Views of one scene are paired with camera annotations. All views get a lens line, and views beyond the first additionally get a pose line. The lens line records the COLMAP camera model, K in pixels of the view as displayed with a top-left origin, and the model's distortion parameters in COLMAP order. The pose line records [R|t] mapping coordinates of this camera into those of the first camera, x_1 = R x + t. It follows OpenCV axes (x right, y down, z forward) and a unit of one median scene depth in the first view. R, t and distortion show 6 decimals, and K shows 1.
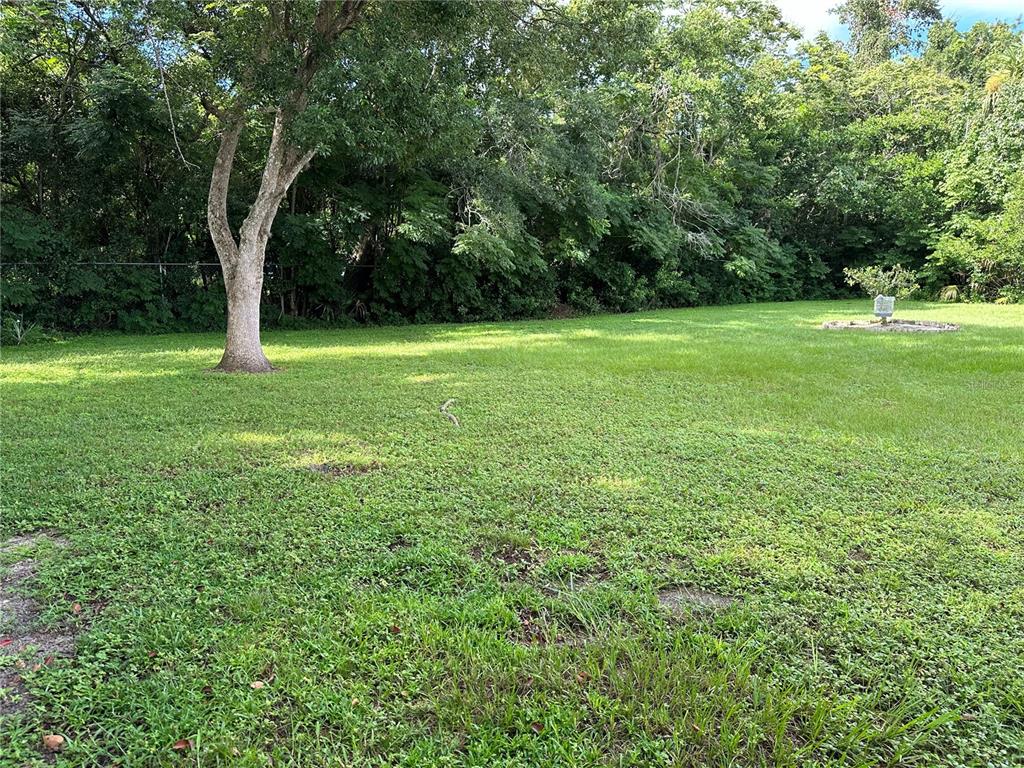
lens RADIAL K [[727.8, 0, 511.0], [0, 727.8, 390.8], [0, 0, 1]] dist [0.039893, -0.039216]
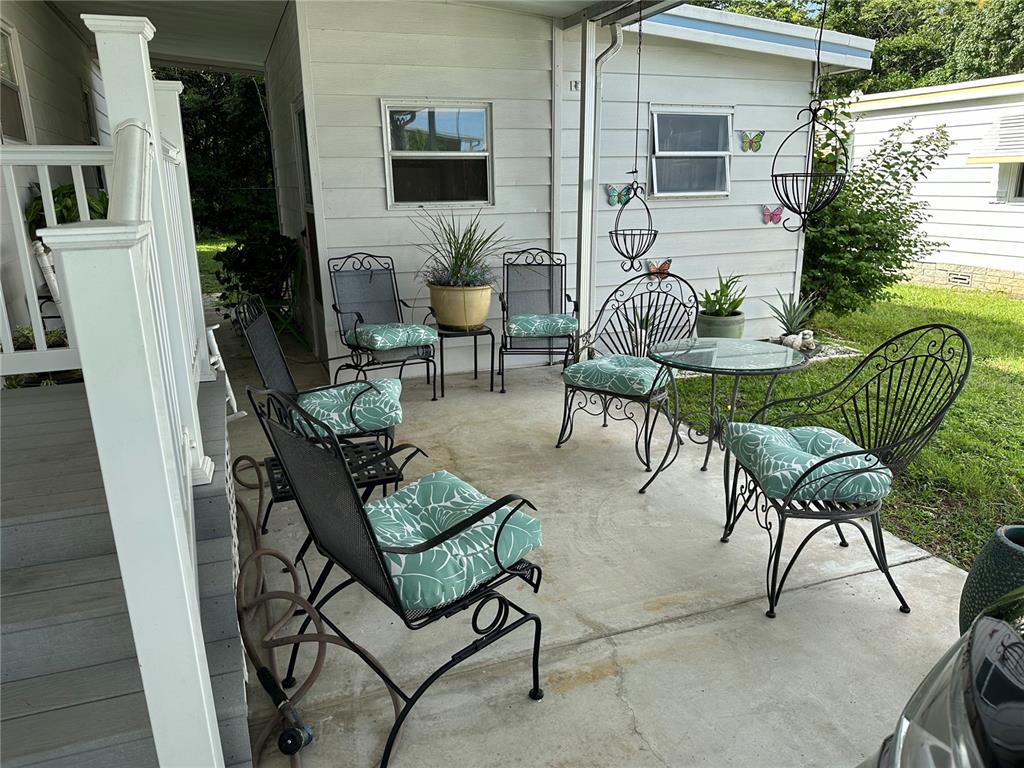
lens RADIAL K [[727.8, 0, 509.7], [0, 727.8, 381.2], [0, 0, 1]] dist [0.039893, -0.039216]
pose [[0.983842, 0.022416, -0.177631, 0.247319], [-0.005990, 0.995697, 0.092475, 0.075370], [0.178939, -0.089917, 0.979743, -0.401773]]
